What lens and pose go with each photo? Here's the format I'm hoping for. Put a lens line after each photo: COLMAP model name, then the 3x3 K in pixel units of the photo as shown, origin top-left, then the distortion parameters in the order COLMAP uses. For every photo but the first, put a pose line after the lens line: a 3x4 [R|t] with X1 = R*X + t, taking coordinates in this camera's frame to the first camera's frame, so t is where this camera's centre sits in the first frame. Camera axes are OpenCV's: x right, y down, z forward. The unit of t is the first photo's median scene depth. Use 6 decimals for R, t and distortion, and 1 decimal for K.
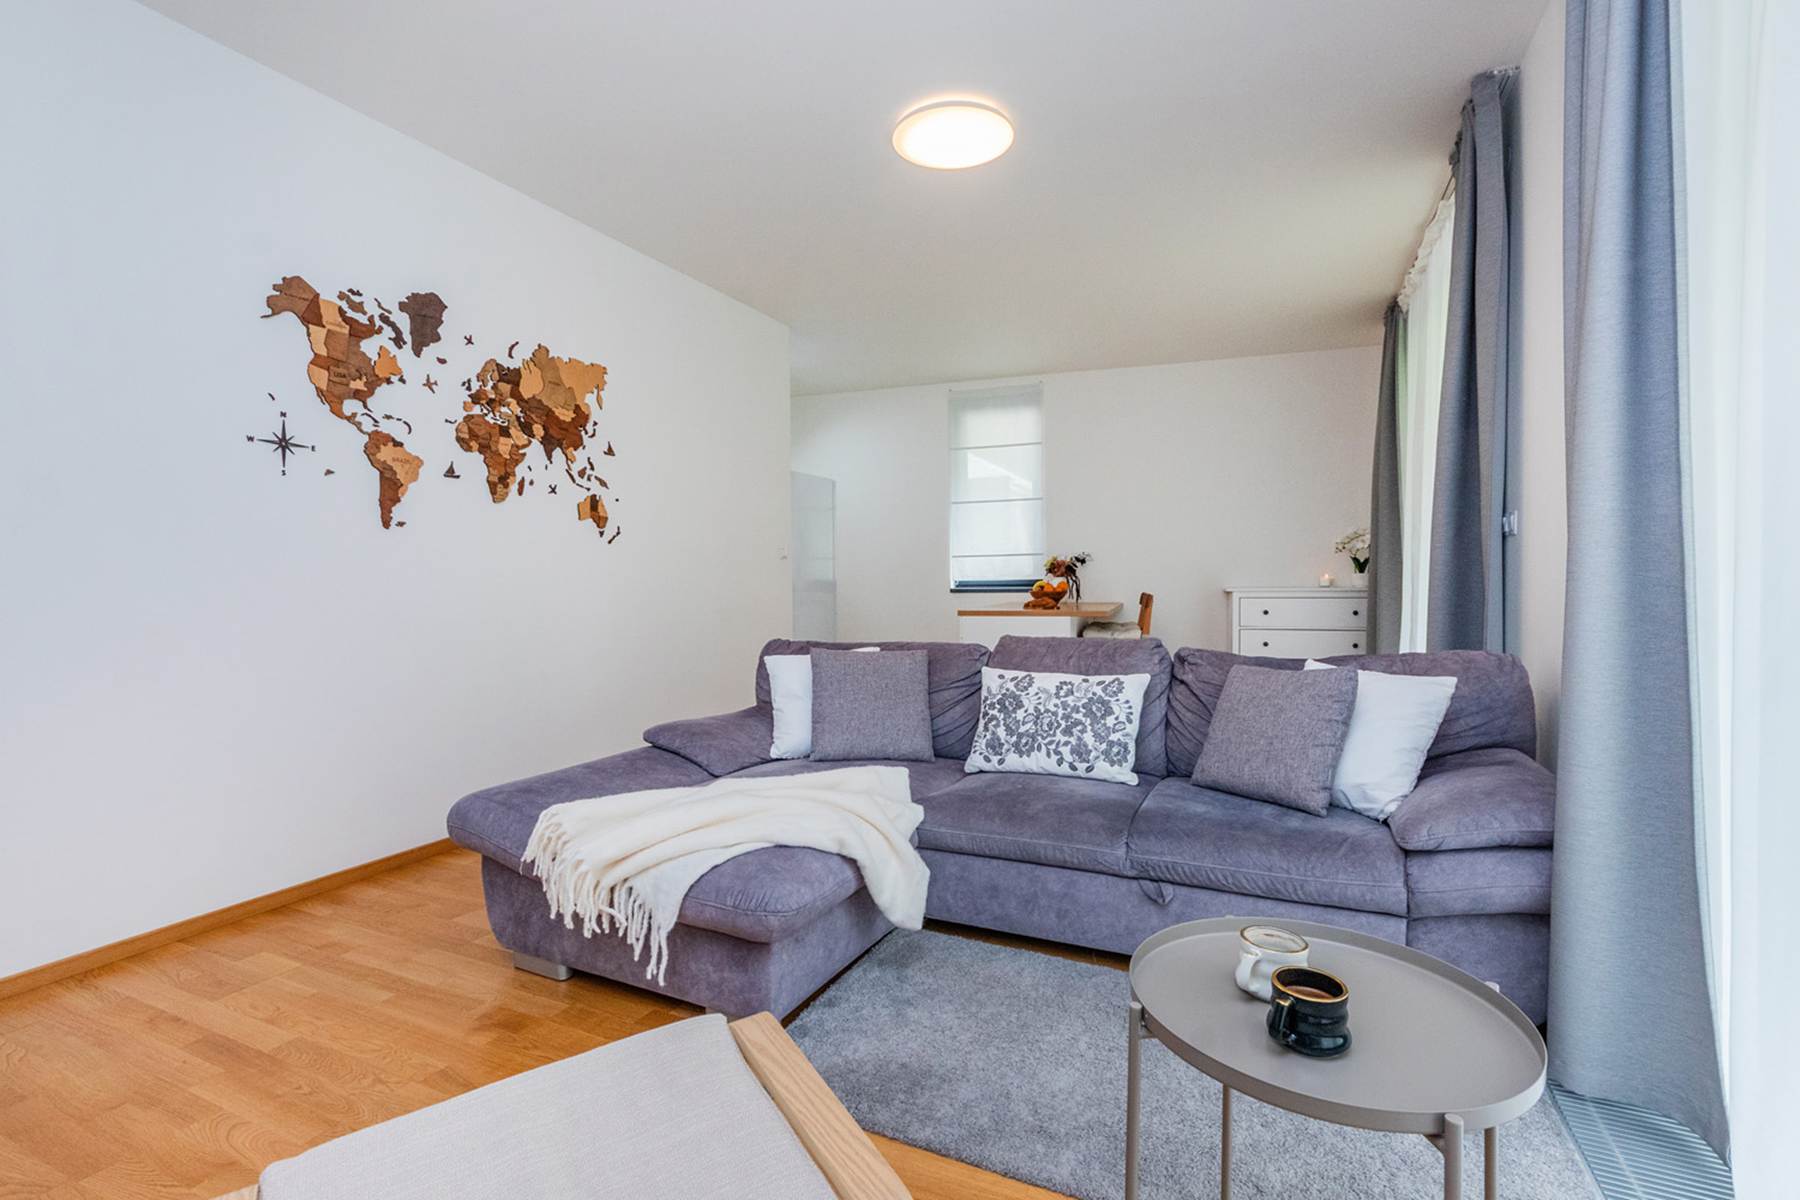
lens RADIAL K [[806.6, 0, 892.8], [0, 806.6, 607.5], [0, 0, 1]] dist [-0.000632, -0.000029]
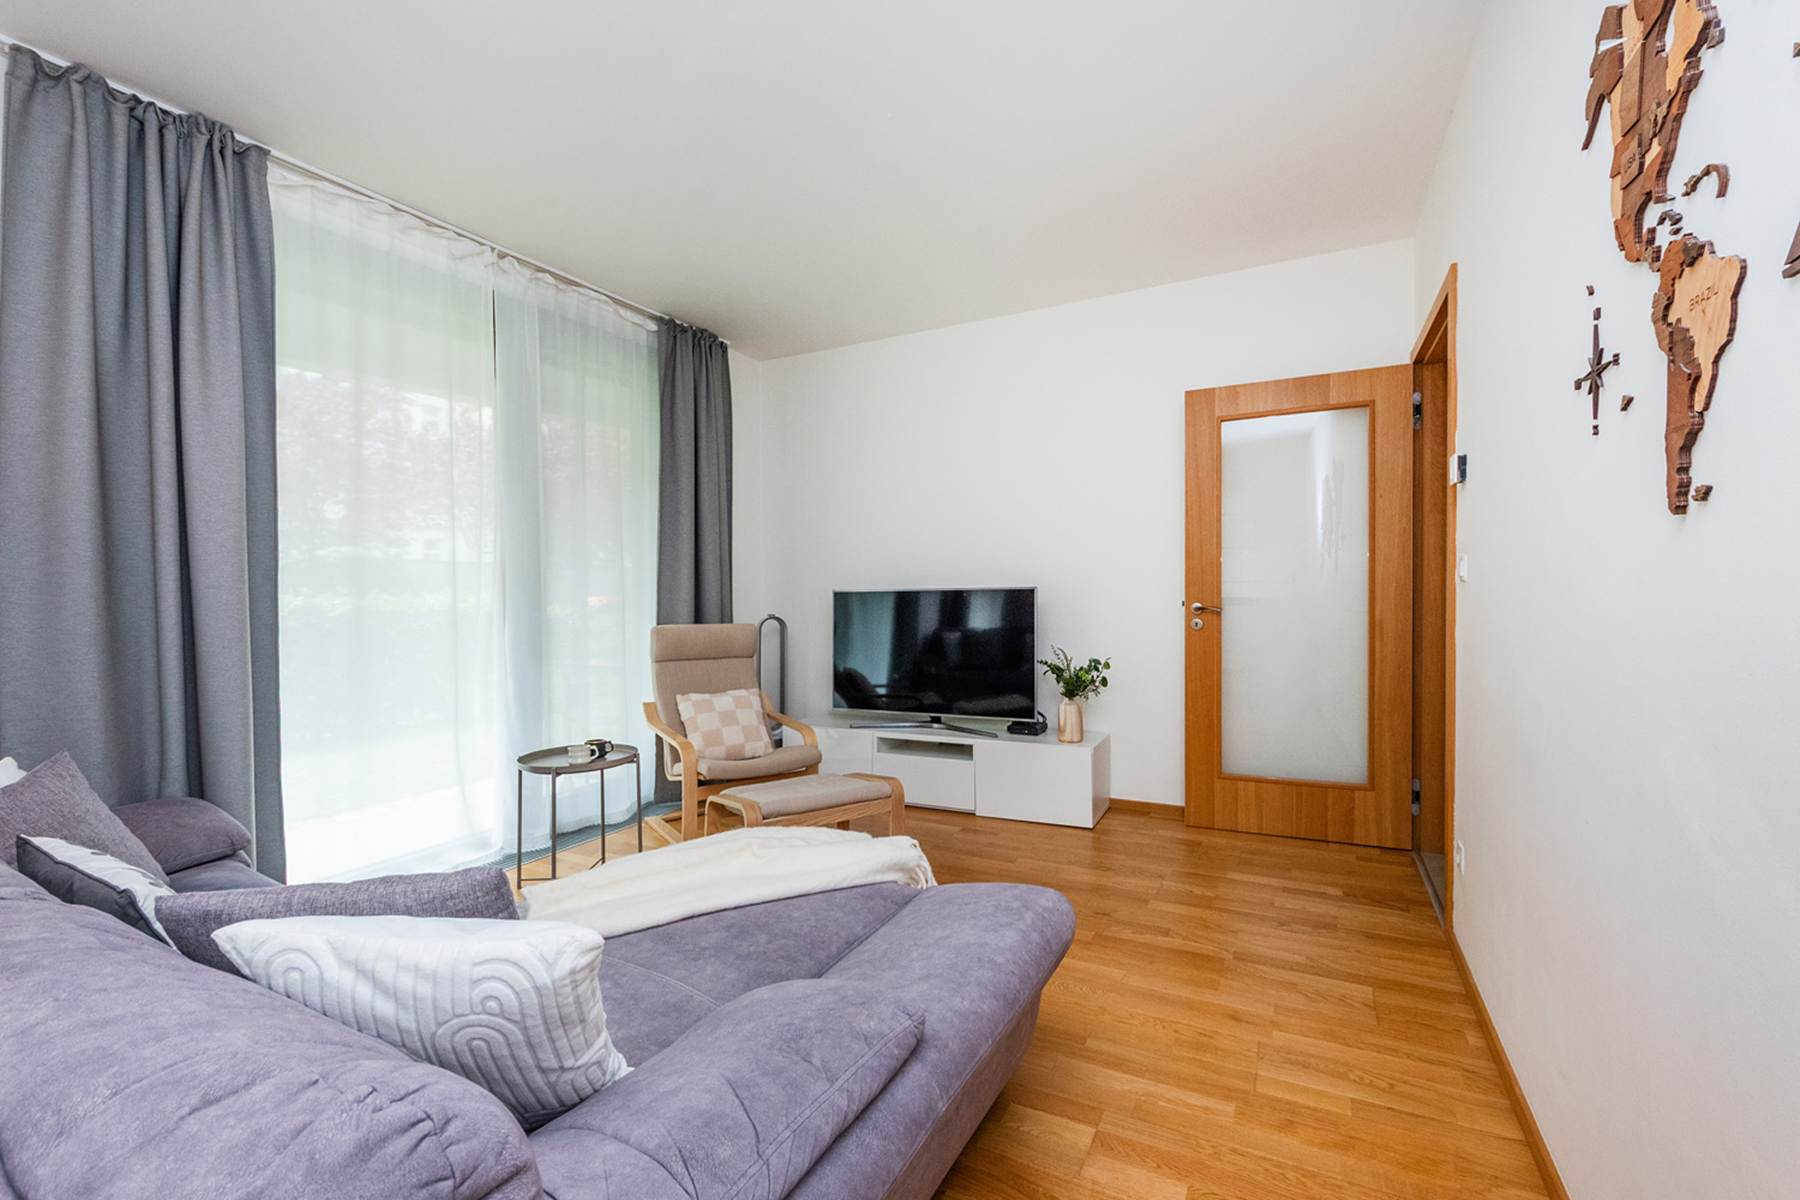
lens RADIAL K [[763.7, 0, 905.6], [0, 763.7, 606.1], [0, 0, 1]] dist [-0.001054, 0.000102]
pose [[-0.998379, 0.023787, 0.051703, -0.144781], [0.026409, 0.998368, 0.050633, -0.041548], [-0.050414, 0.051916, -0.997378, 0.691694]]
